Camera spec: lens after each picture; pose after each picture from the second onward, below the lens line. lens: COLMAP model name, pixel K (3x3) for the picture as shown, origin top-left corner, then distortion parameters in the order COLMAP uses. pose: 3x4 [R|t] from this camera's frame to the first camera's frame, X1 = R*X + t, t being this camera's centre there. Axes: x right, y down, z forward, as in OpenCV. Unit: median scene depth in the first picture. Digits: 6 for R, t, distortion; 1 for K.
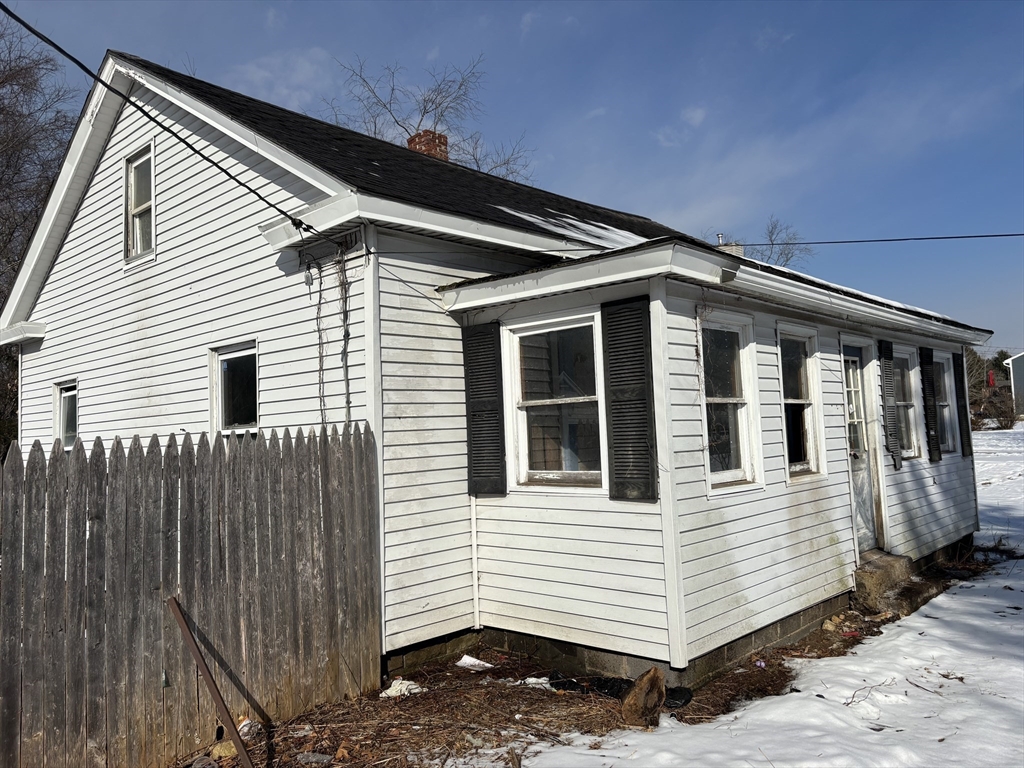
lens RADIAL K [[781.9, 0, 512.0], [0, 781.9, 384.0], [0, 0, 1]] dist [-0.002789, -0.002019]
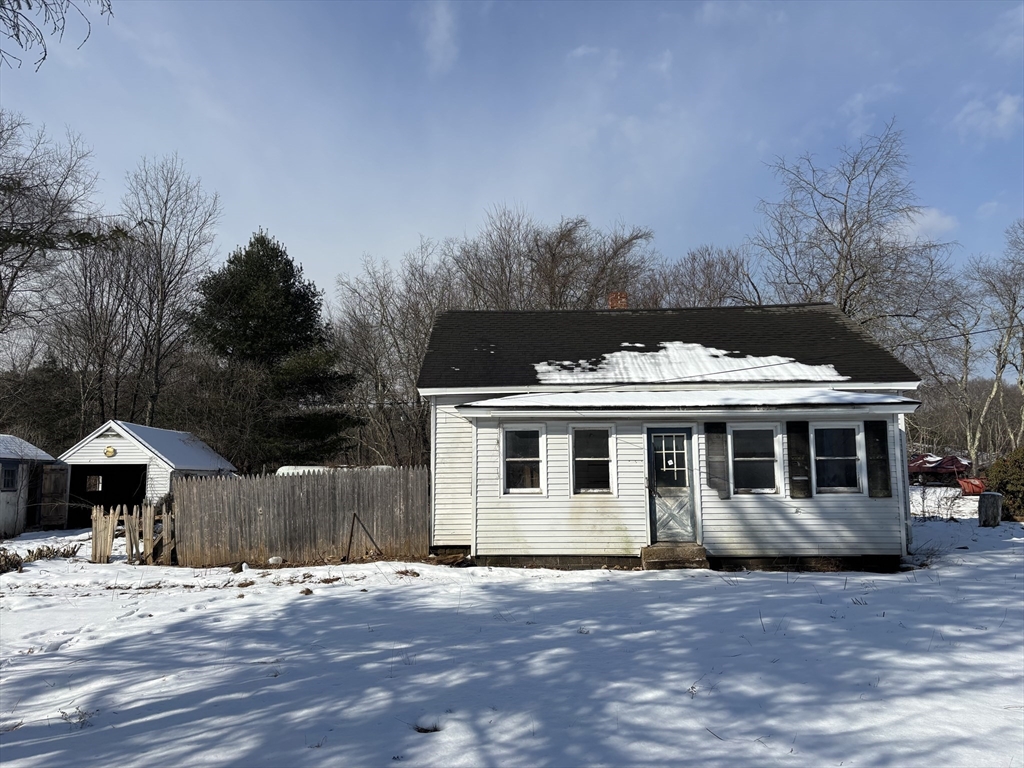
lens RADIAL K [[766.3, 0, 512.0], [0, 766.3, 384.0], [0, 0, 1]] dist [0.056706, -0.057751]
pose [[0.666232, -0.050867, -0.744007, 1.993074], [0.030298, 0.998694, -0.041148, -0.114296], [0.745129, 0.004872, 0.666903, -0.617089]]
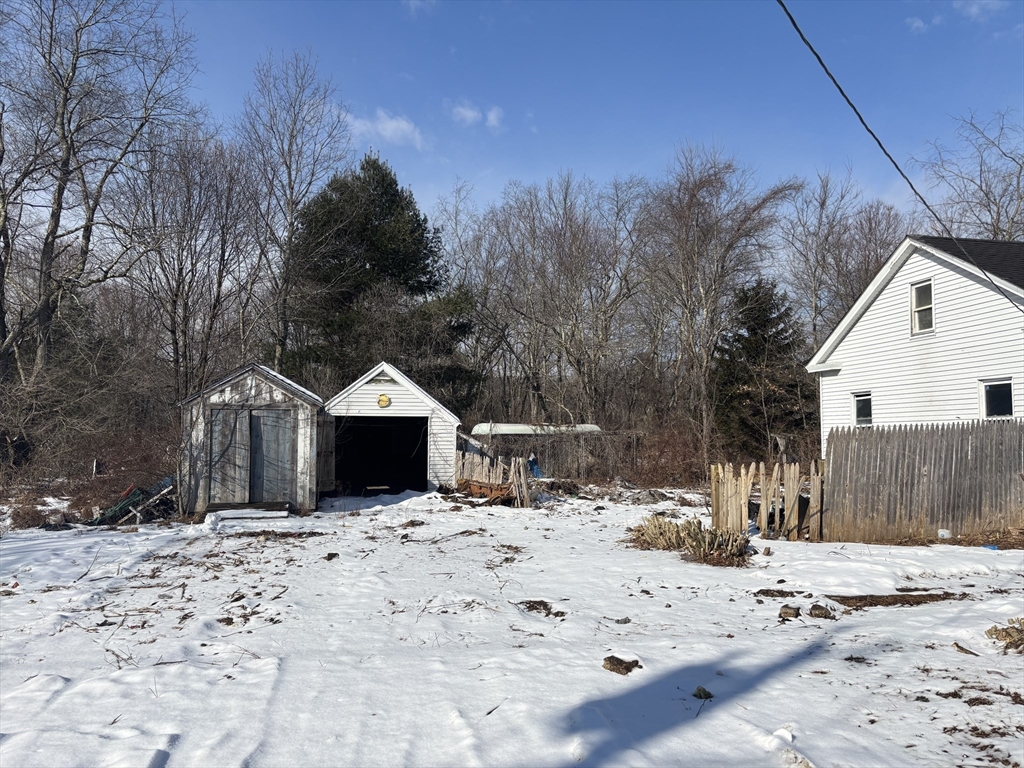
lens RADIAL K [[766.3, 0, 512.0], [0, 766.3, 384.0], [0, 0, 1]] dist [0.056706, -0.057751]
pose [[0.790310, -0.005764, -0.612680, -0.111350], [0.012800, 0.999893, 0.007104, -0.077093], [0.612573, -0.013457, 0.790299, -1.766536]]
